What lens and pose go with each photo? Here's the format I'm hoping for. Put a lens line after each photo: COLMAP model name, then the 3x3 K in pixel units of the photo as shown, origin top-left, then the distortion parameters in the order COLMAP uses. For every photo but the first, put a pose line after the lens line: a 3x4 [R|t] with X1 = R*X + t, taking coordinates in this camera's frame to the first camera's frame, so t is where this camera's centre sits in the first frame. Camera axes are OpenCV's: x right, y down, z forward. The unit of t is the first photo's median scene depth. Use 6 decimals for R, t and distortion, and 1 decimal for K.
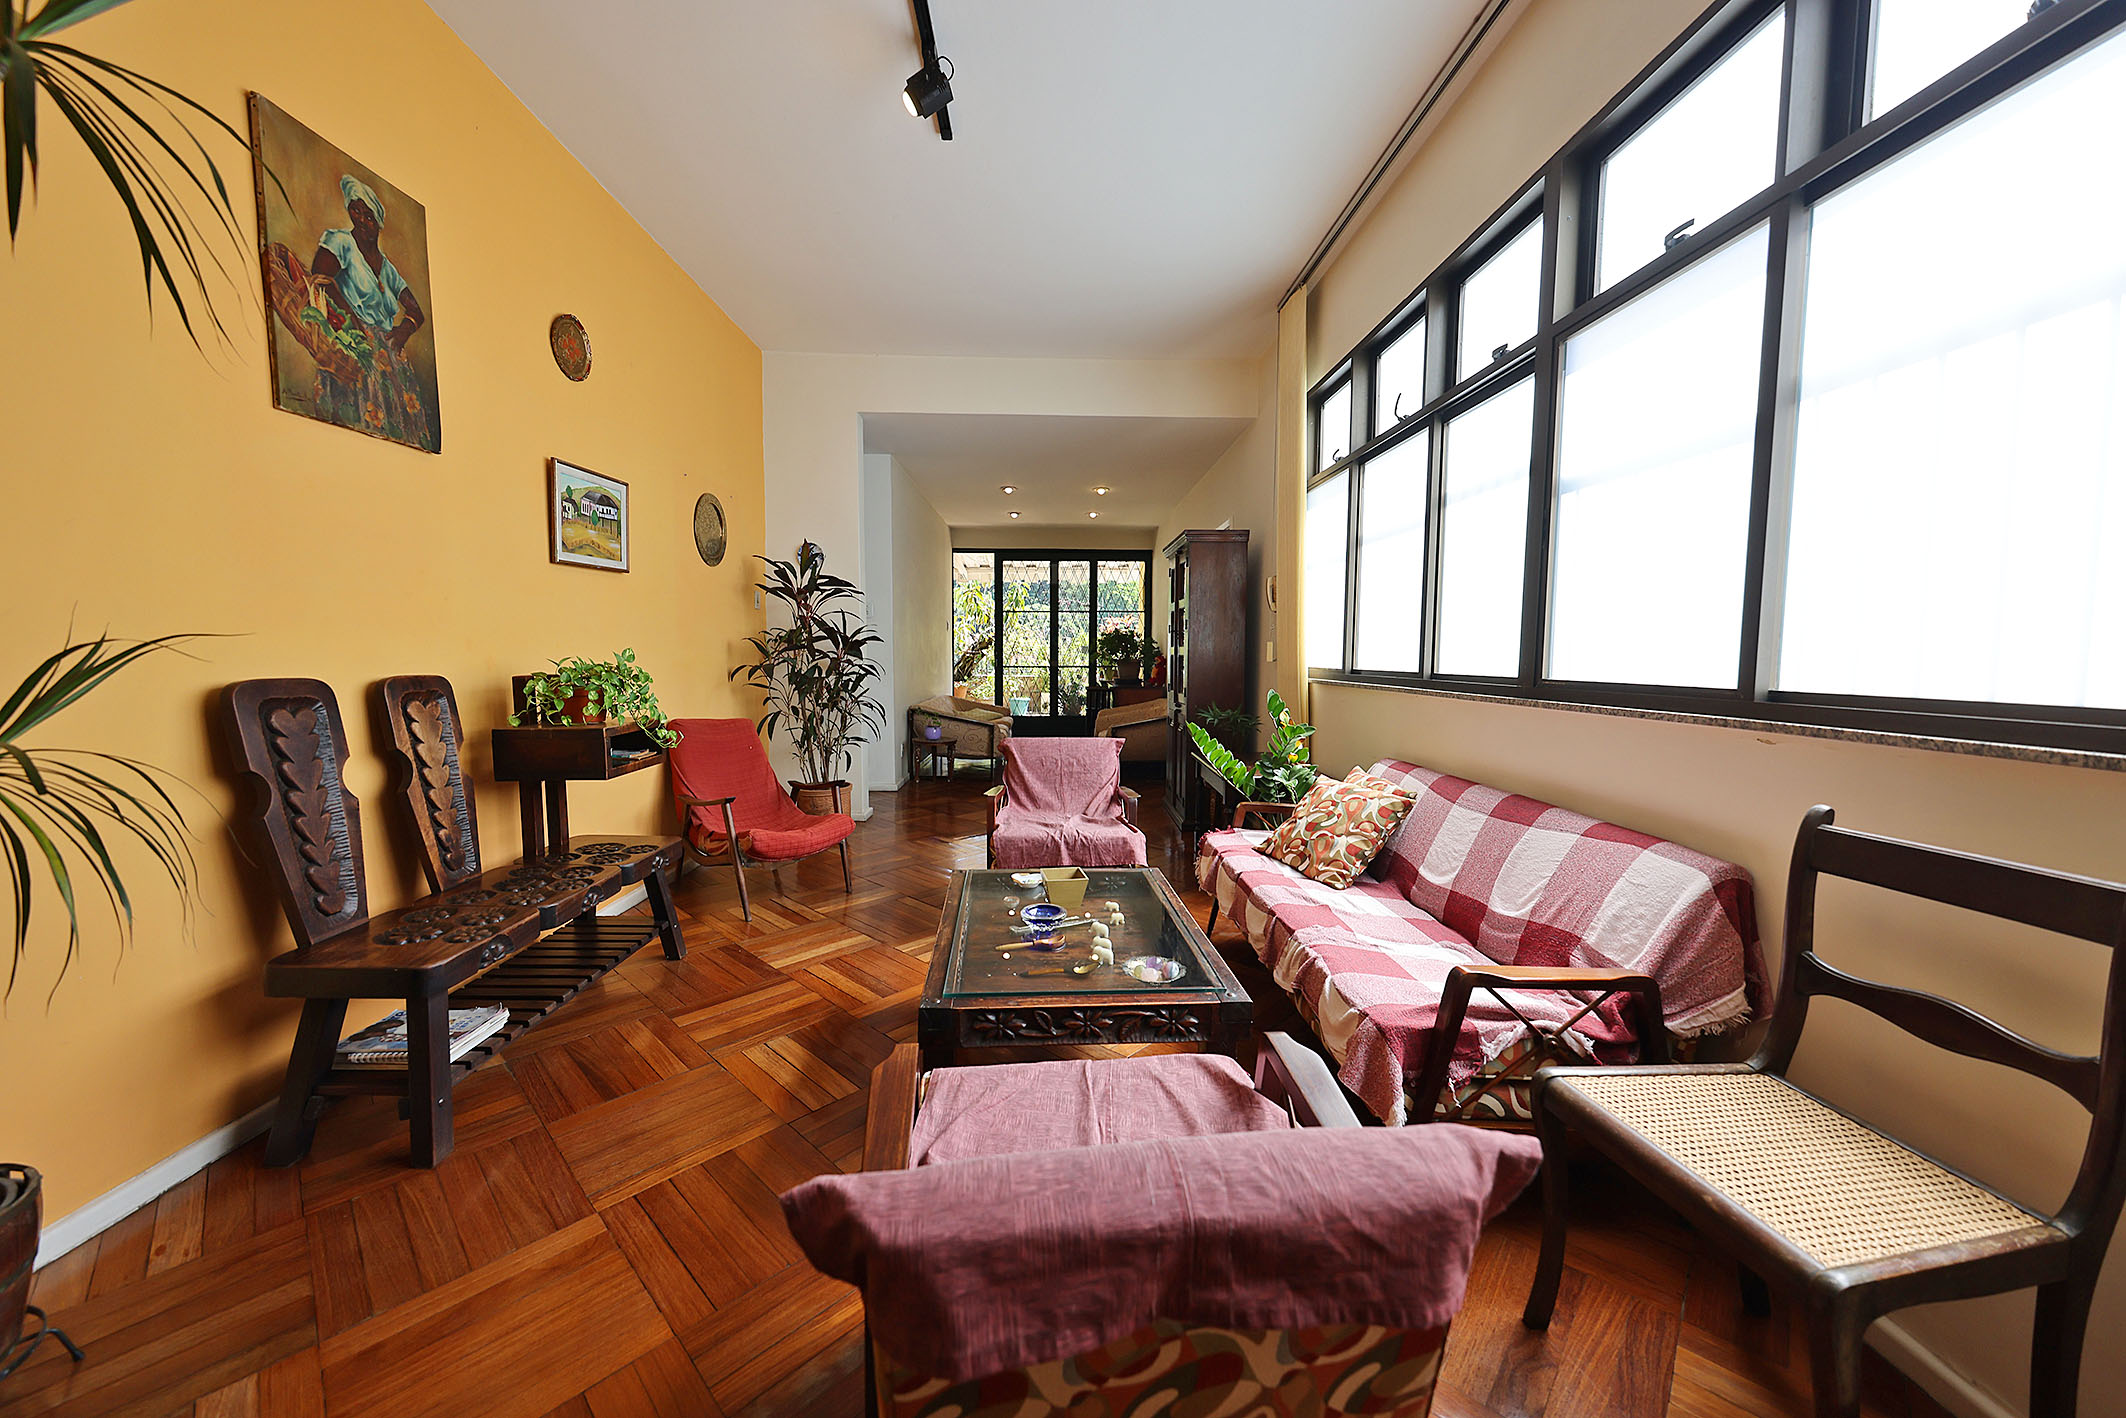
lens RADIAL K [[766.3, 0, 1069.1], [0, 766.3, 712.4], [0, 0, 1]] dist [0.000812, -0.000193]
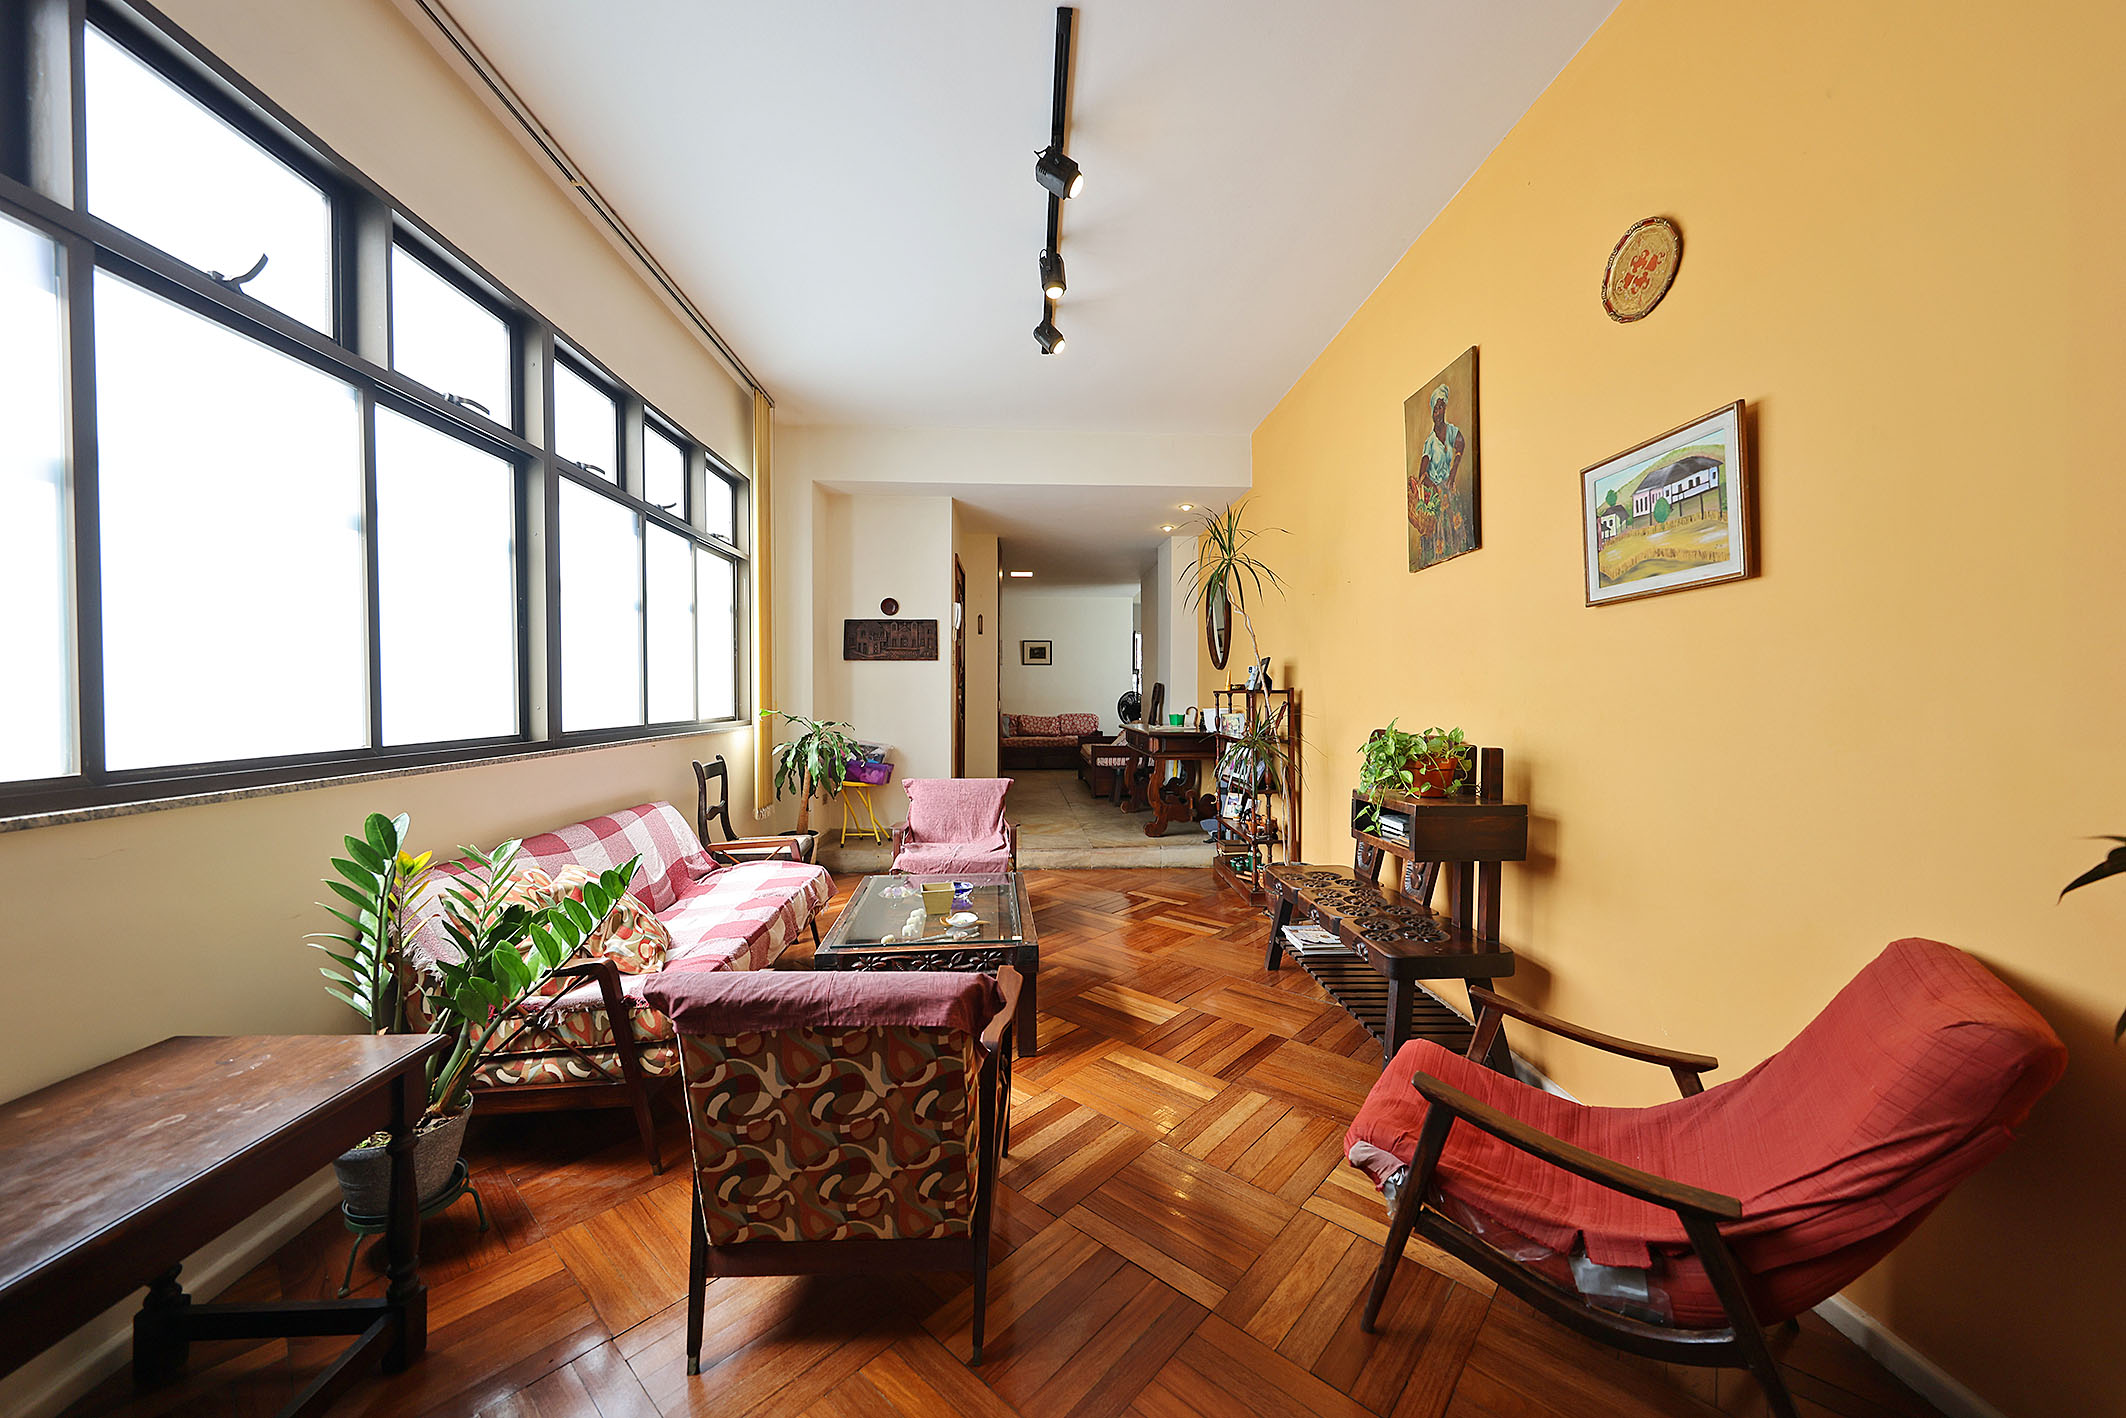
lens RADIAL K [[766.3, 0, 1059.3], [0, 766.3, 702.6], [0, 0, 1]] dist [0.000812, -0.000193]
pose [[-0.999694, -0.008023, -0.023421, -0.132094], [-0.010052, 0.996085, 0.087824, -0.155115], [0.022625, 0.088032, -0.995861, 1.658408]]
